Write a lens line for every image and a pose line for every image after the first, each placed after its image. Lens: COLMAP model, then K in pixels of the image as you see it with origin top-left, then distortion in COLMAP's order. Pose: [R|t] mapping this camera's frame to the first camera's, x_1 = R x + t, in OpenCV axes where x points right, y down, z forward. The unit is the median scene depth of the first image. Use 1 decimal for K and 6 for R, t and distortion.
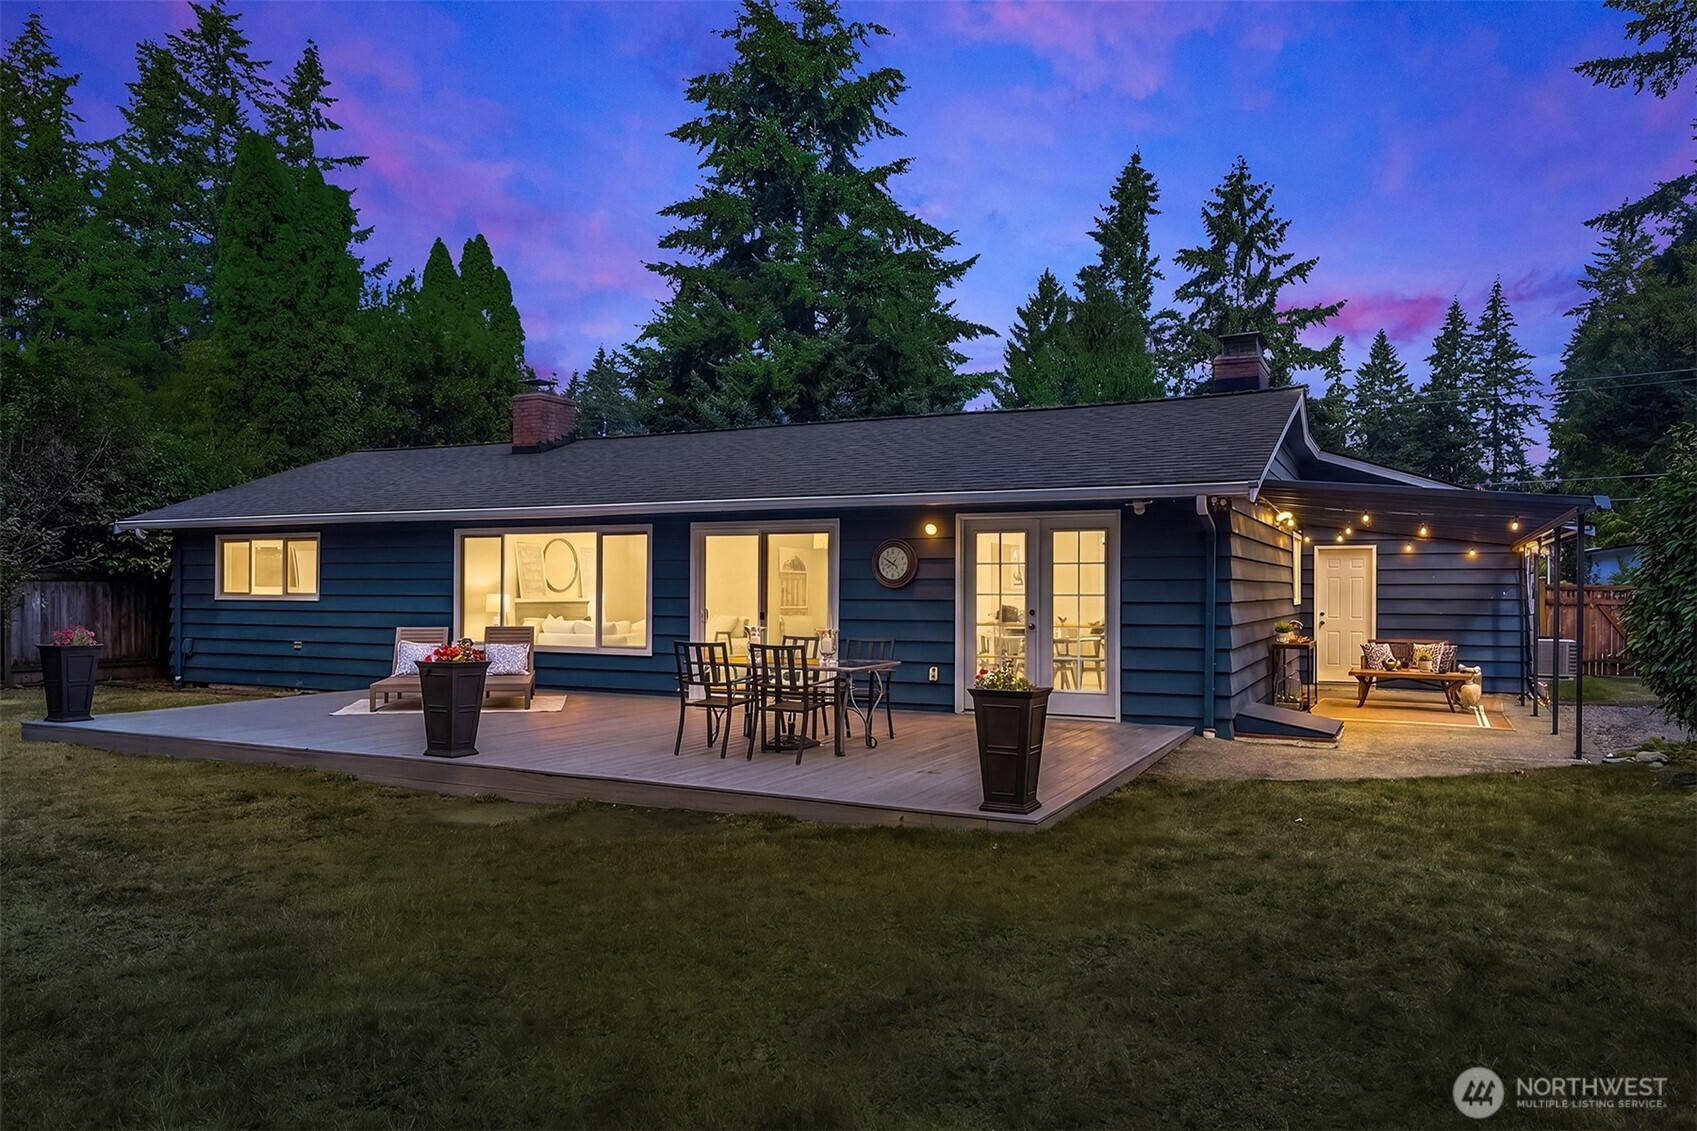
lens RADIAL K [[1176.7, 0, 849.9], [0, 1176.7, 546.3], [0, 0, 1]] dist [-0.002976, -0.001338]
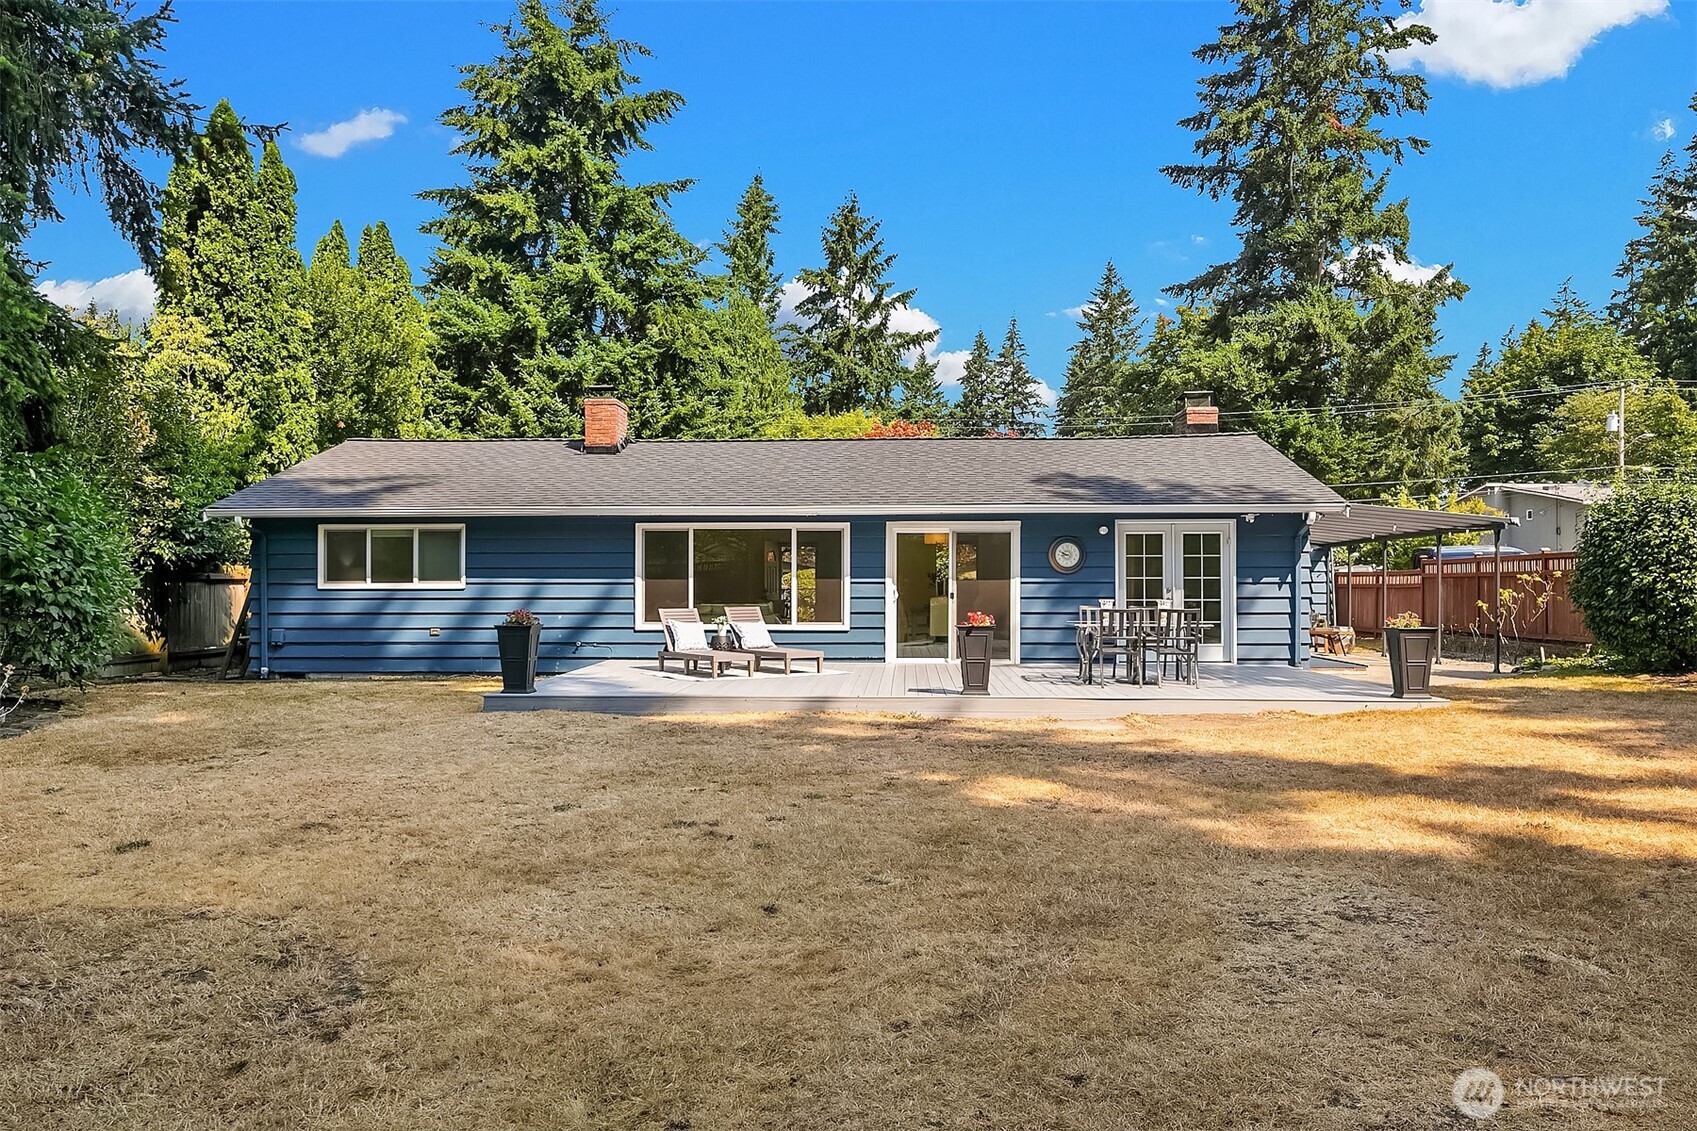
lens RADIAL K [[1194.5, 0, 848.2], [0, 1194.5, 510.2], [0, 0, 1]] dist [-0.002928, -0.002133]
pose [[0.915792, 0.019594, 0.401175, -0.119270], [-0.009478, 0.999585, -0.027185, 0.000448], [-0.401542, 0.021094, 0.915598, -0.024374]]
